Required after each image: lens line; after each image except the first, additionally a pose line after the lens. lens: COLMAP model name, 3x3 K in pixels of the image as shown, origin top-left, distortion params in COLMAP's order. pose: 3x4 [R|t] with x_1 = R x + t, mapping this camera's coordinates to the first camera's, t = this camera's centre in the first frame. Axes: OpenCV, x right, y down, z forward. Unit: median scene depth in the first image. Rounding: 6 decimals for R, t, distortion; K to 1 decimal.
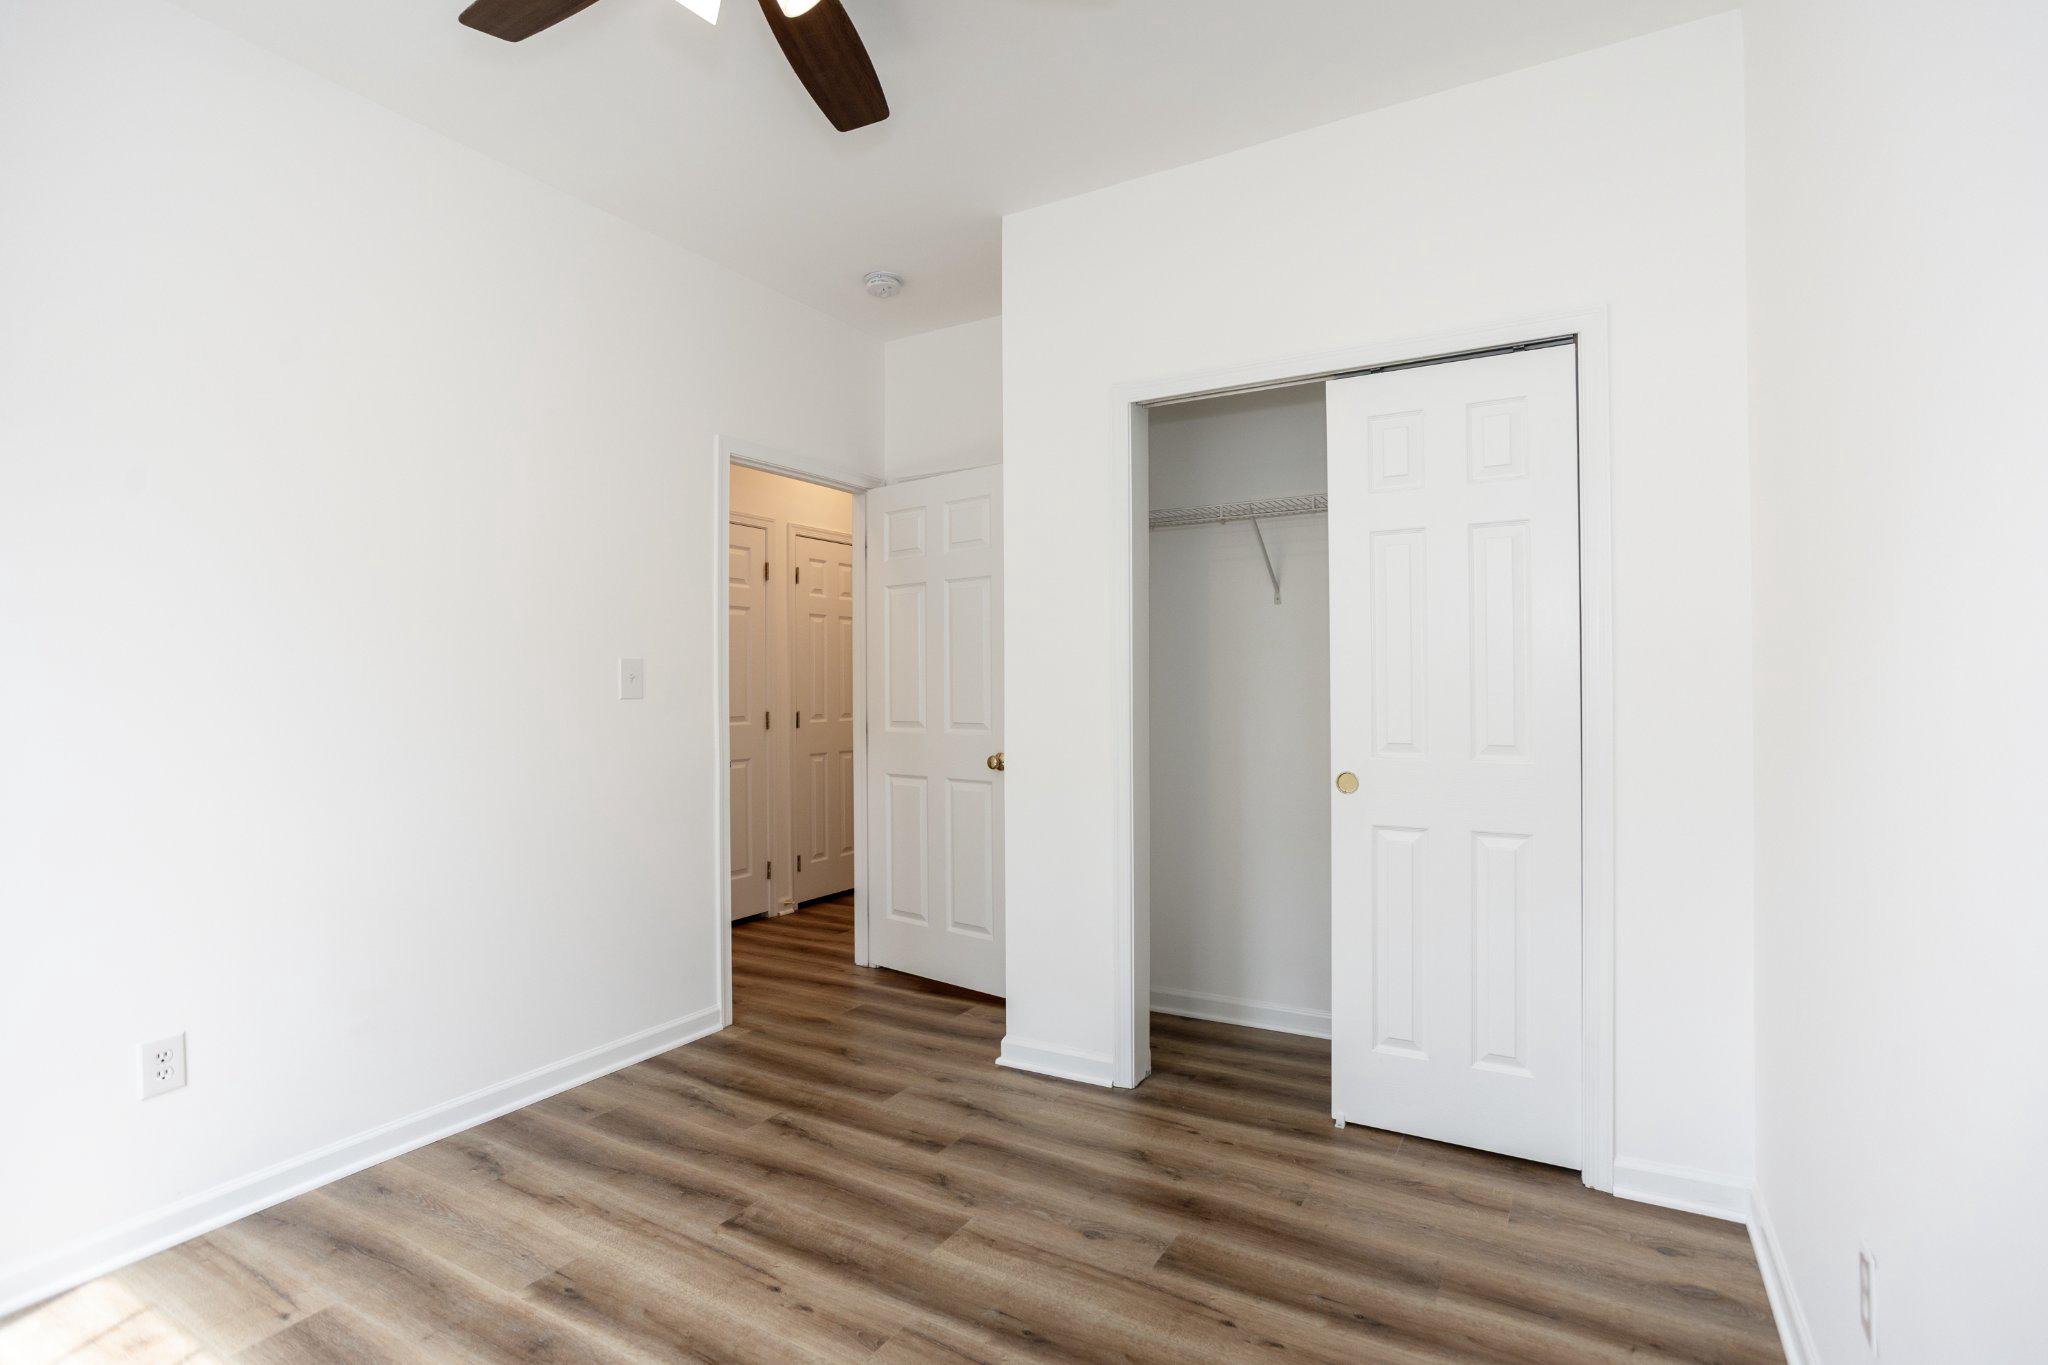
lens RADIAL K [[991.8, 0, 1032.8], [0, 991.8, 685.8], [0, 0, 1]] dist [-0.052951, 0.034213]
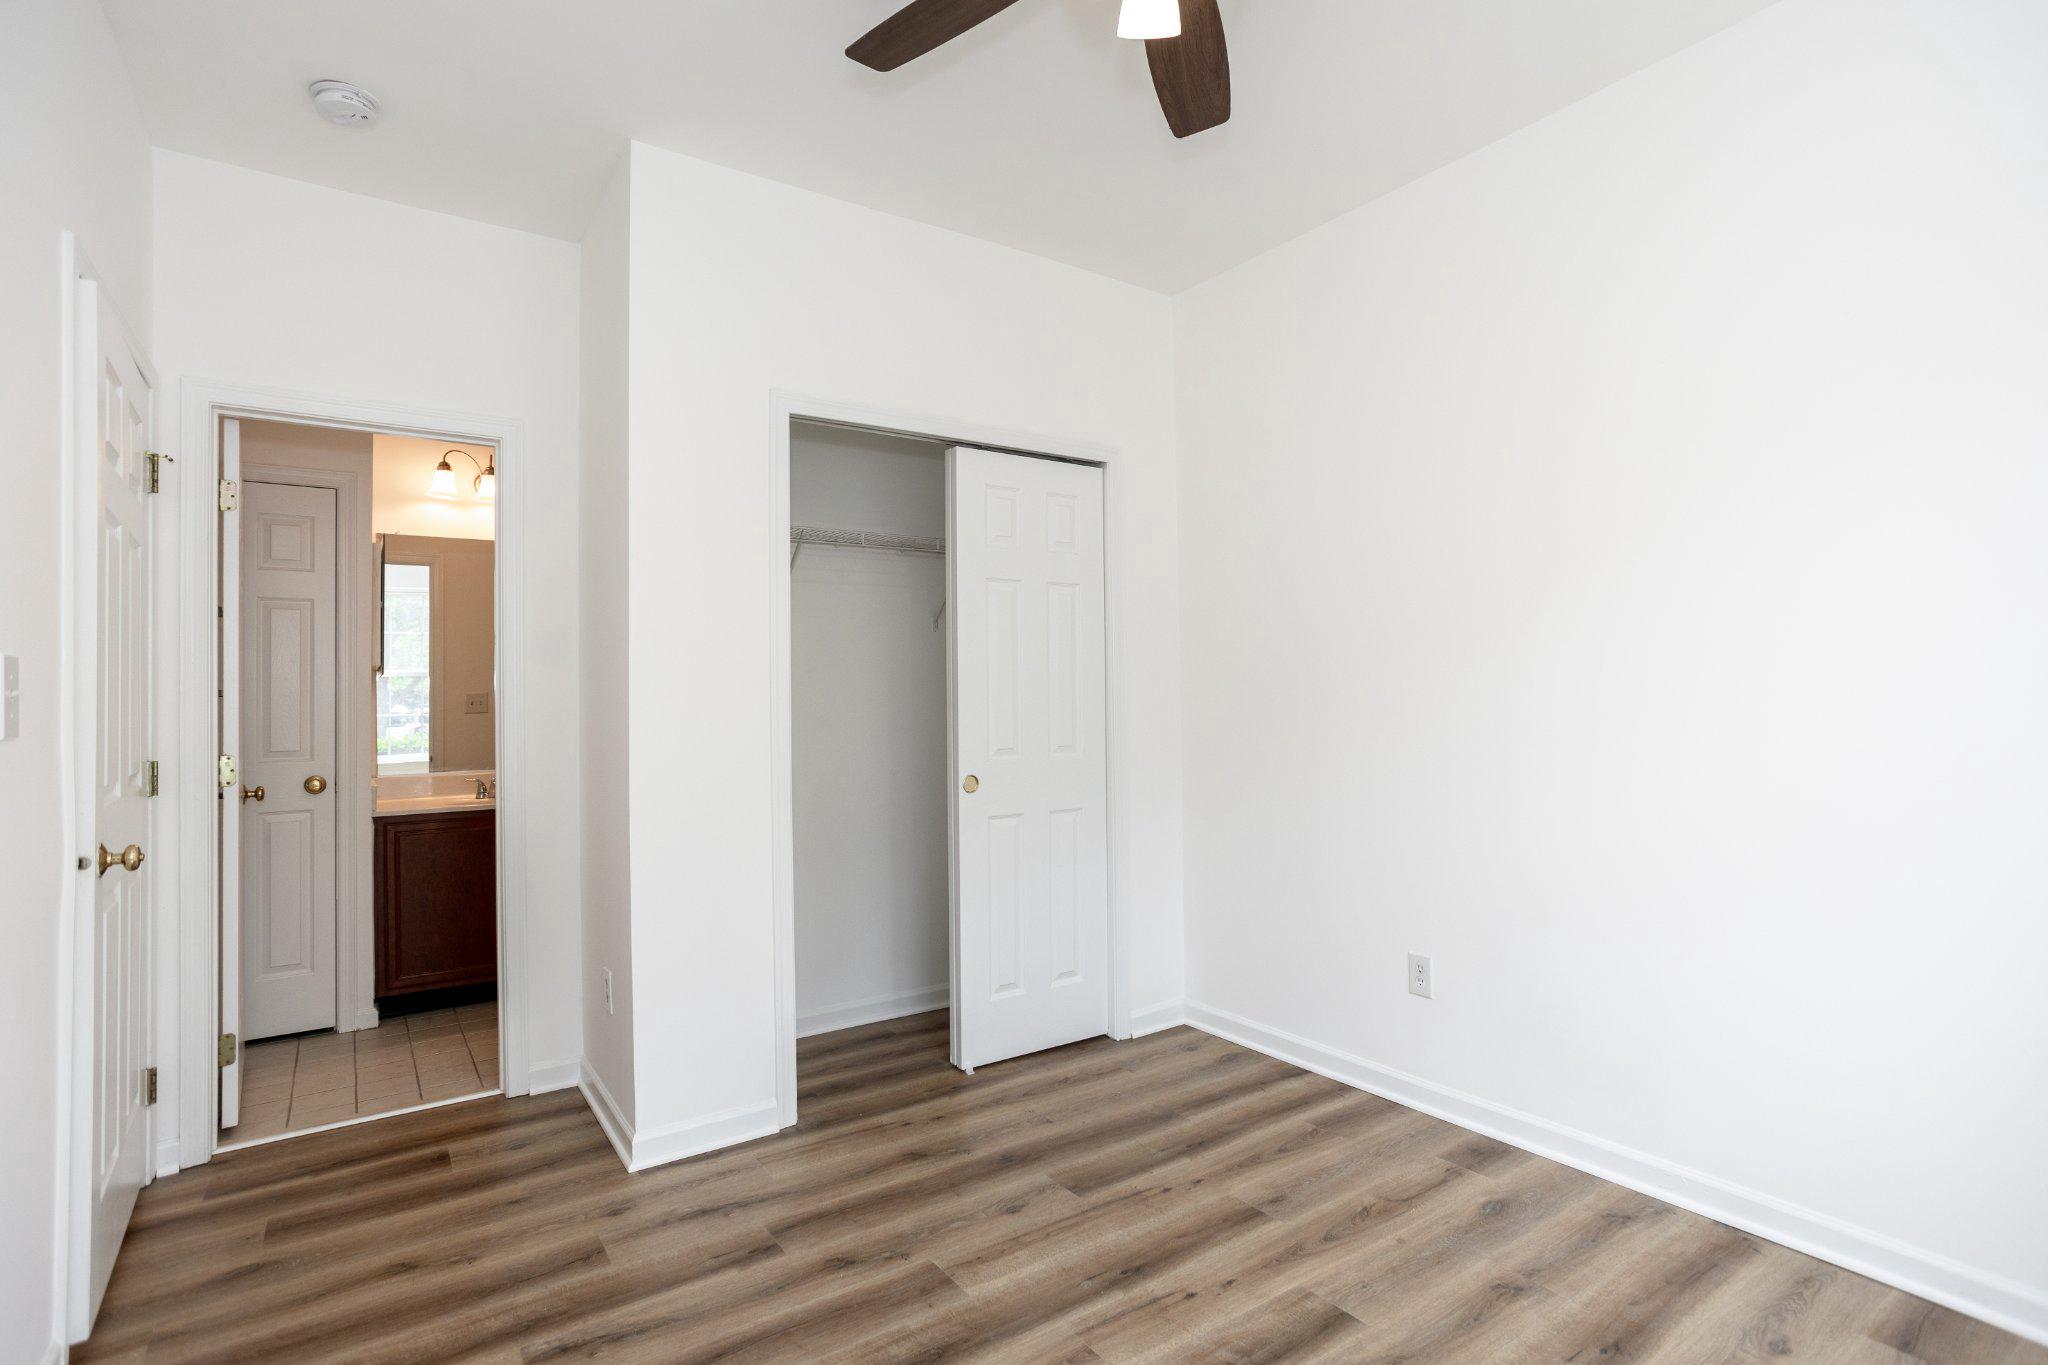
lens RADIAL K [[991.8, 0, 1032.8], [0, 991.8, 685.8], [0, 0, 1]] dist [-0.052951, 0.034213]
pose [[0.417646, 0.014820, 0.908489, -0.833022], [0.010812, 0.999715, -0.021279, 0.004829], [-0.908546, 0.018710, 0.417367, 0.467140]]
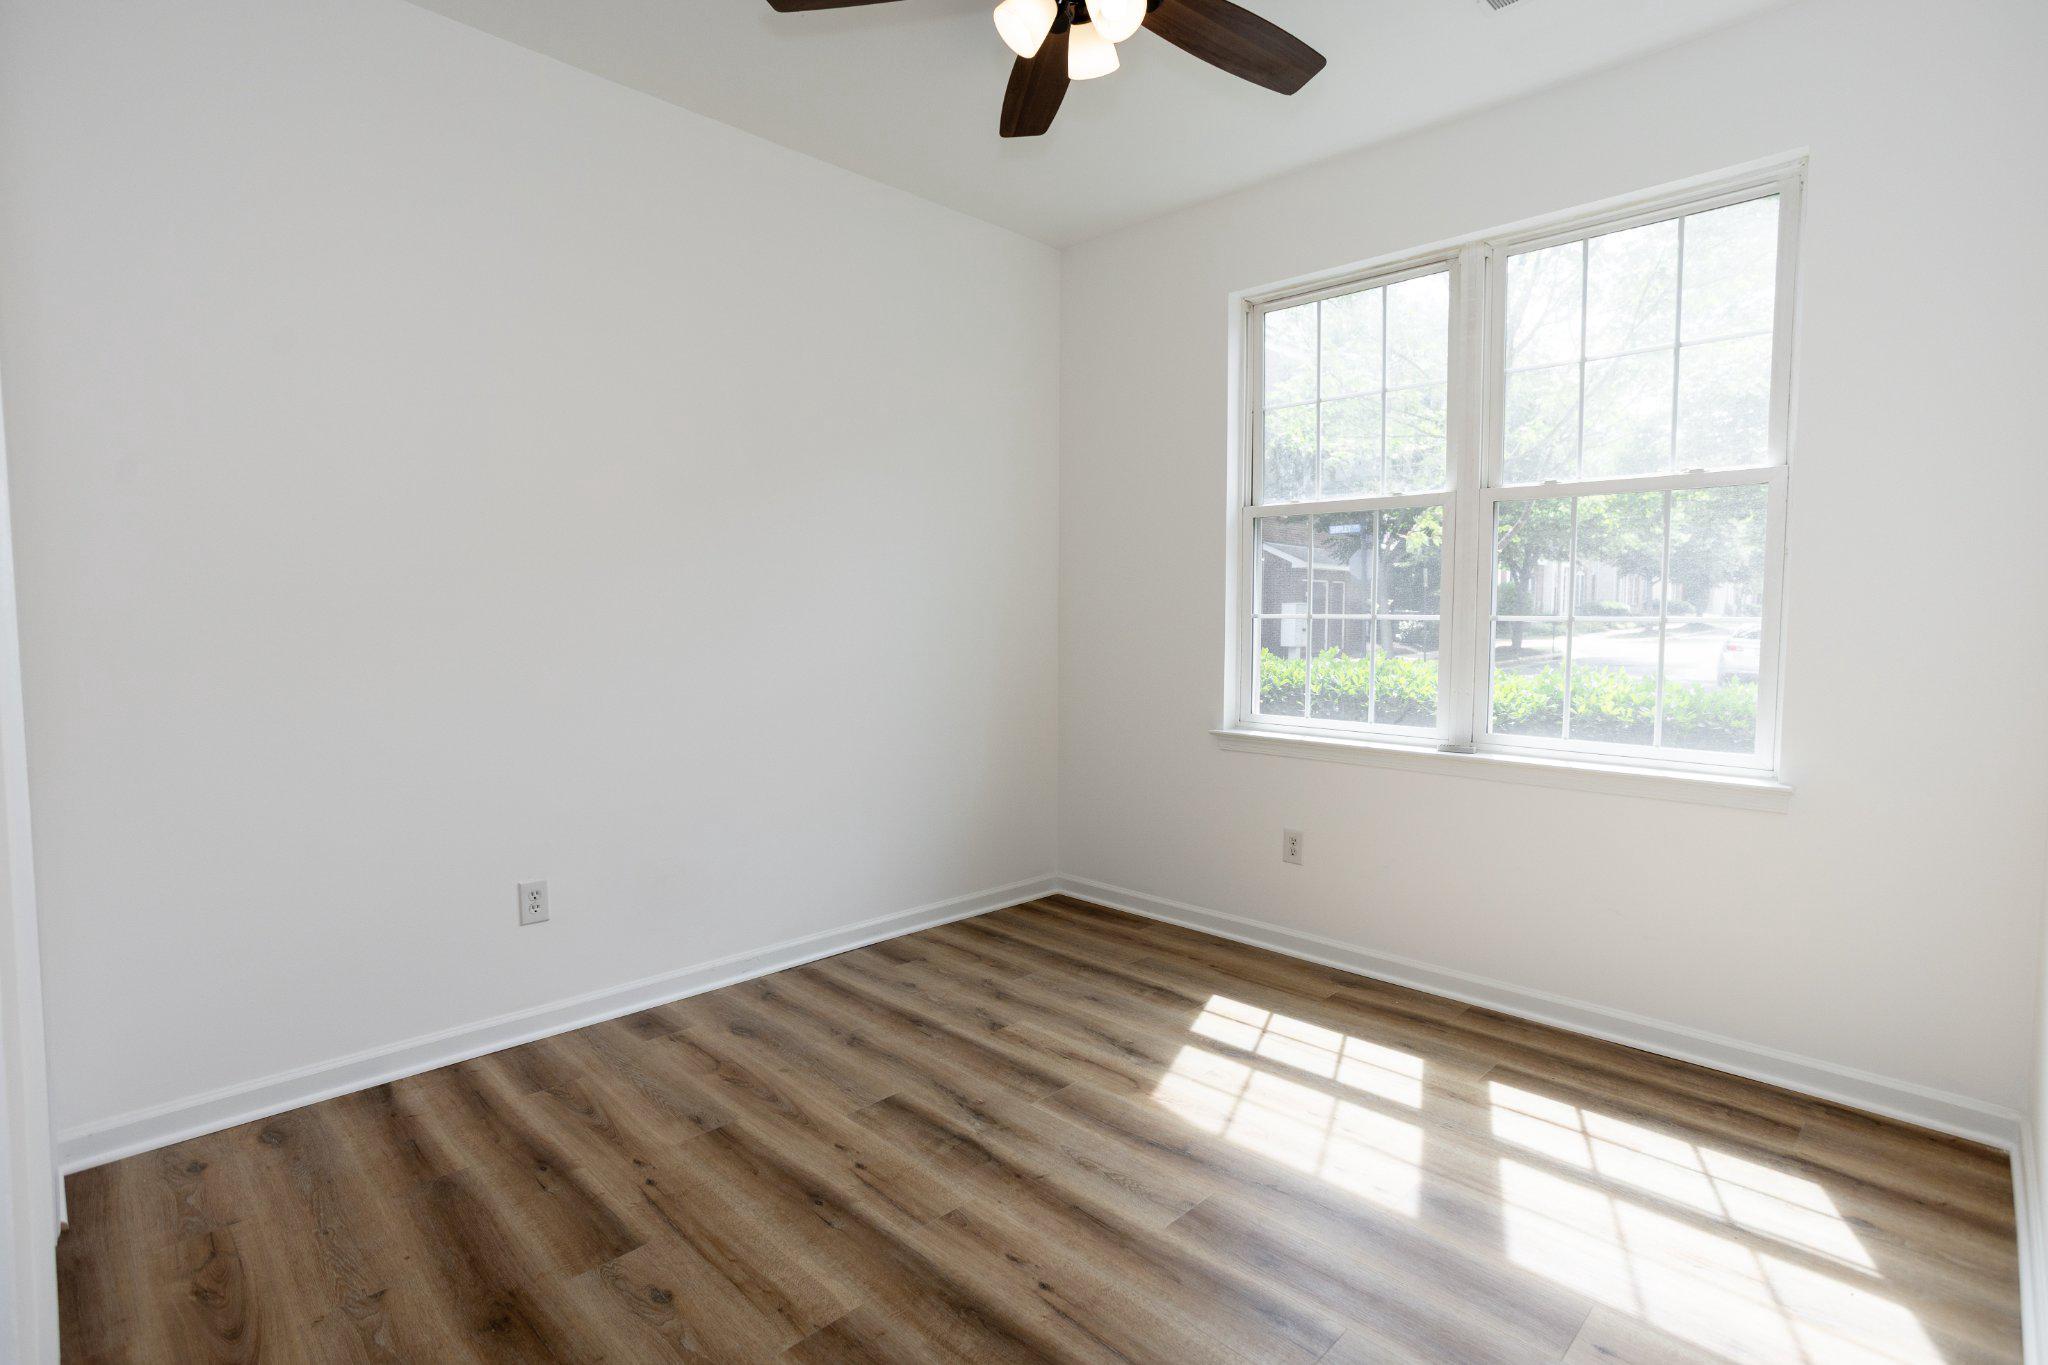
lens RADIAL K [[991.8, 0, 1032.8], [0, 991.8, 685.8], [0, 0, 1]] dist [-0.052951, 0.034213]
pose [[-0.970183, -0.014955, 0.241912, -0.379154], [0.003001, 0.997277, 0.073689, 0.002375], [-0.242356, 0.072218, -0.967496, 1.501131]]
